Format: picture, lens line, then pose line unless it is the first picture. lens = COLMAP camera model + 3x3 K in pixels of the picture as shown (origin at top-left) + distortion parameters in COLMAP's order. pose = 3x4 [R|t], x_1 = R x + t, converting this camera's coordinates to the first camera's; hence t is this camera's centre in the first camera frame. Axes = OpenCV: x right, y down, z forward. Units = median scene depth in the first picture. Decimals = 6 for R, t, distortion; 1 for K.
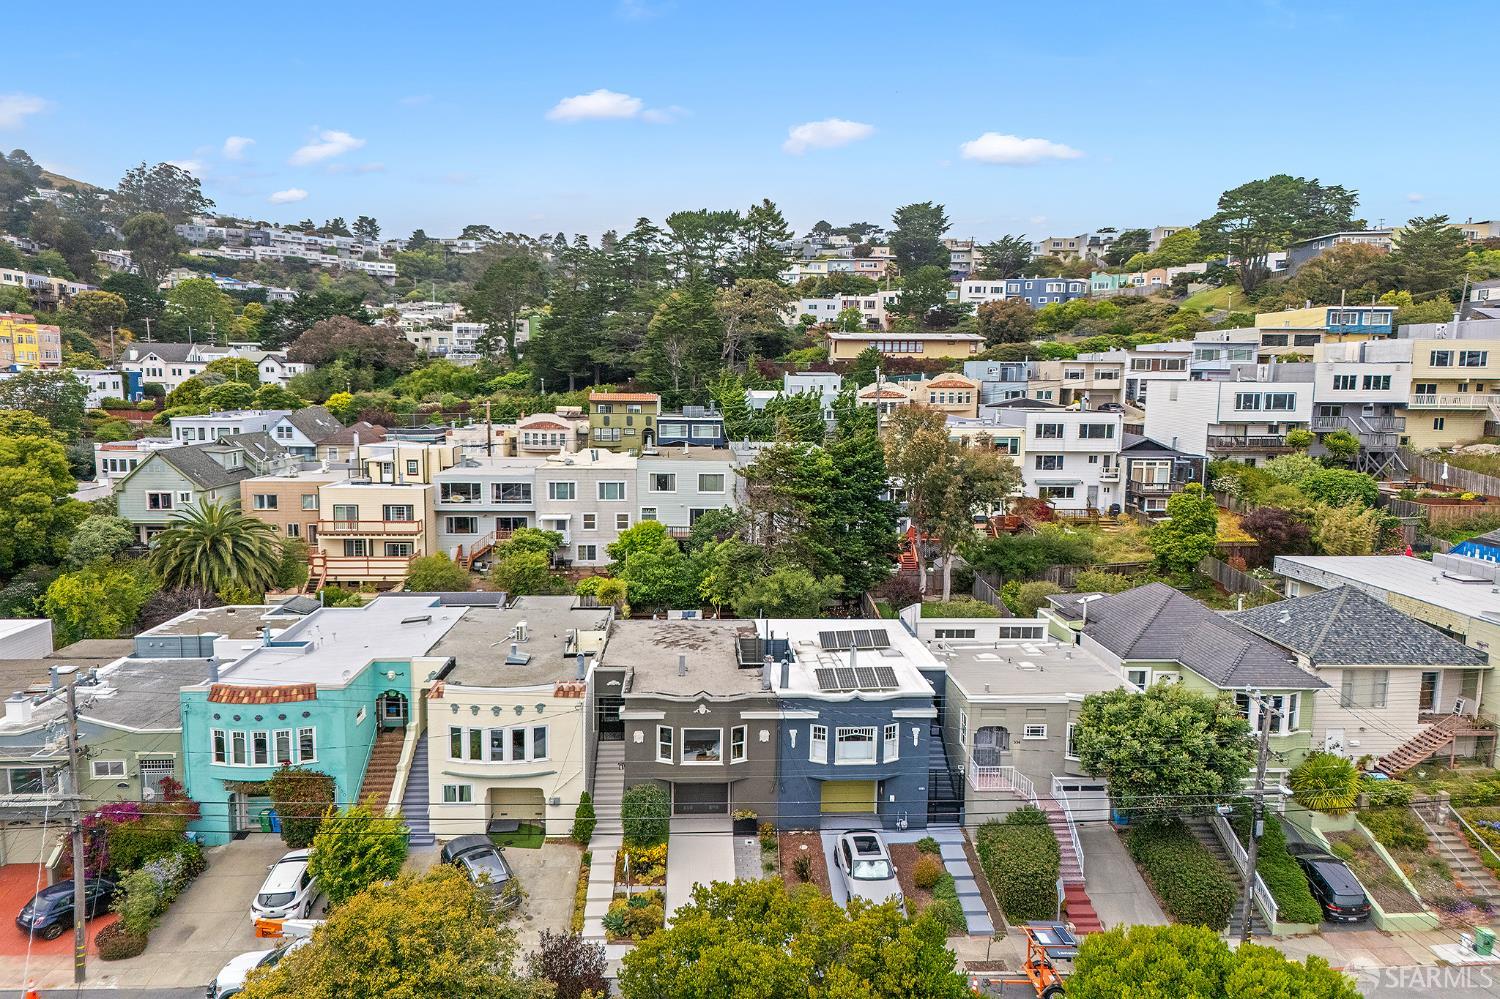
lens RADIAL K [[1125.7, 0, 750.0], [0, 1125.7, 499.5], [0, 0, 1]] dist [0.058212, -0.046117]
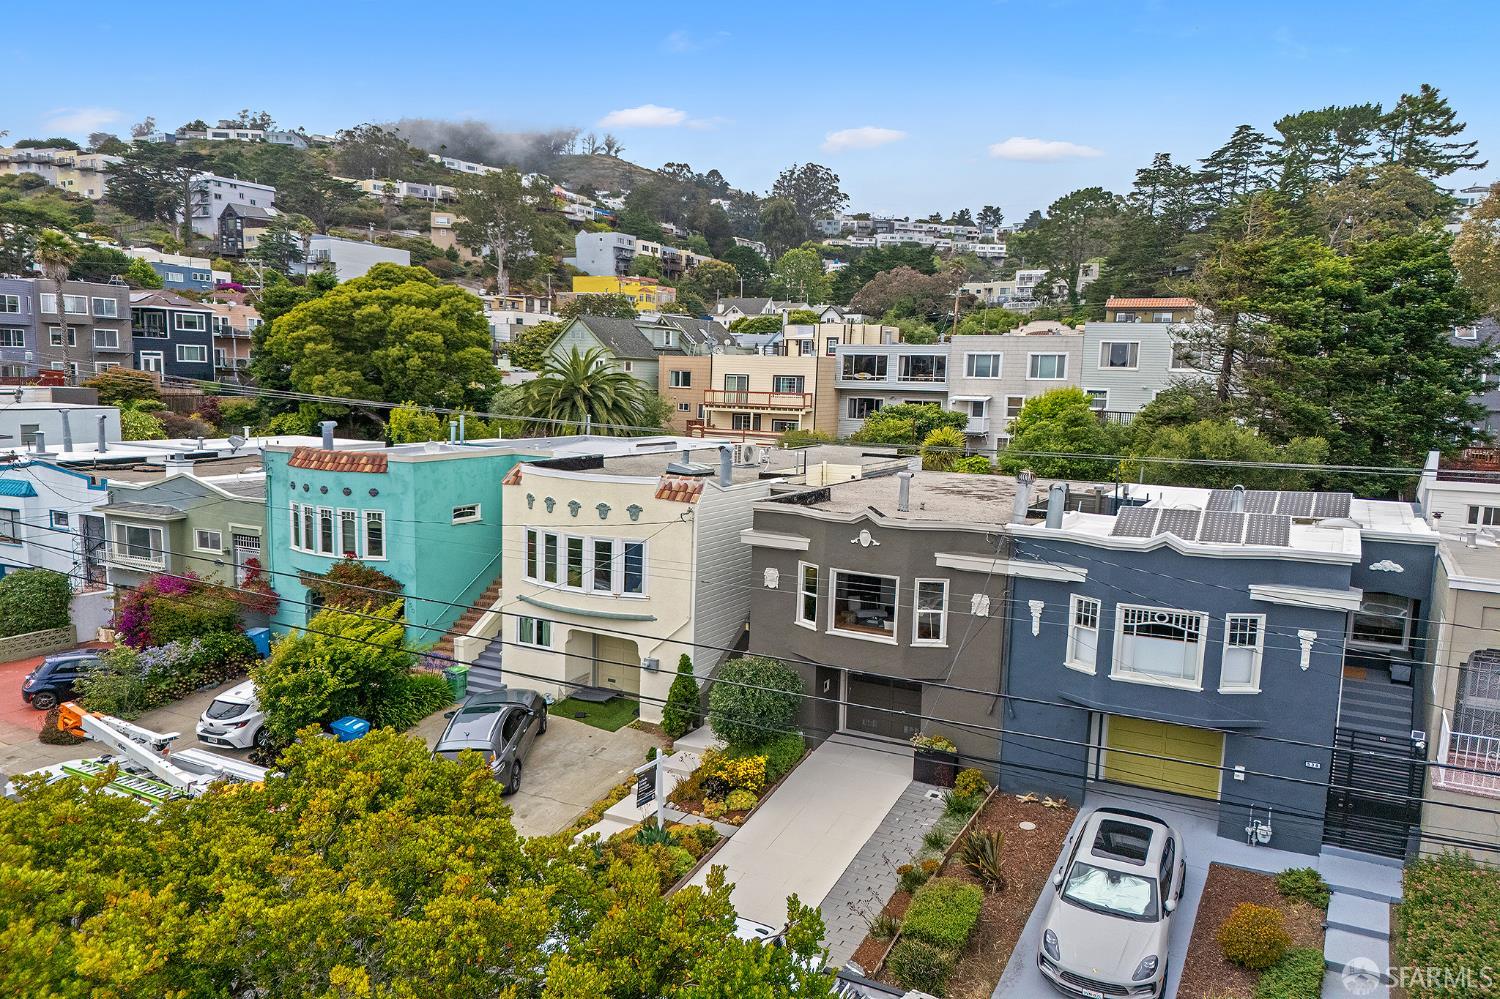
lens RADIAL K [[1125.7, 0, 750.0], [0, 1125.7, 499.5], [0, 0, 1]] dist [0.058212, -0.046117]
pose [[0.853430, 0.073820, -0.515953, 0.186924], [-0.078640, 0.996824, 0.012543, 0.159171], [0.515241, 0.029870, 0.856525, 0.479233]]
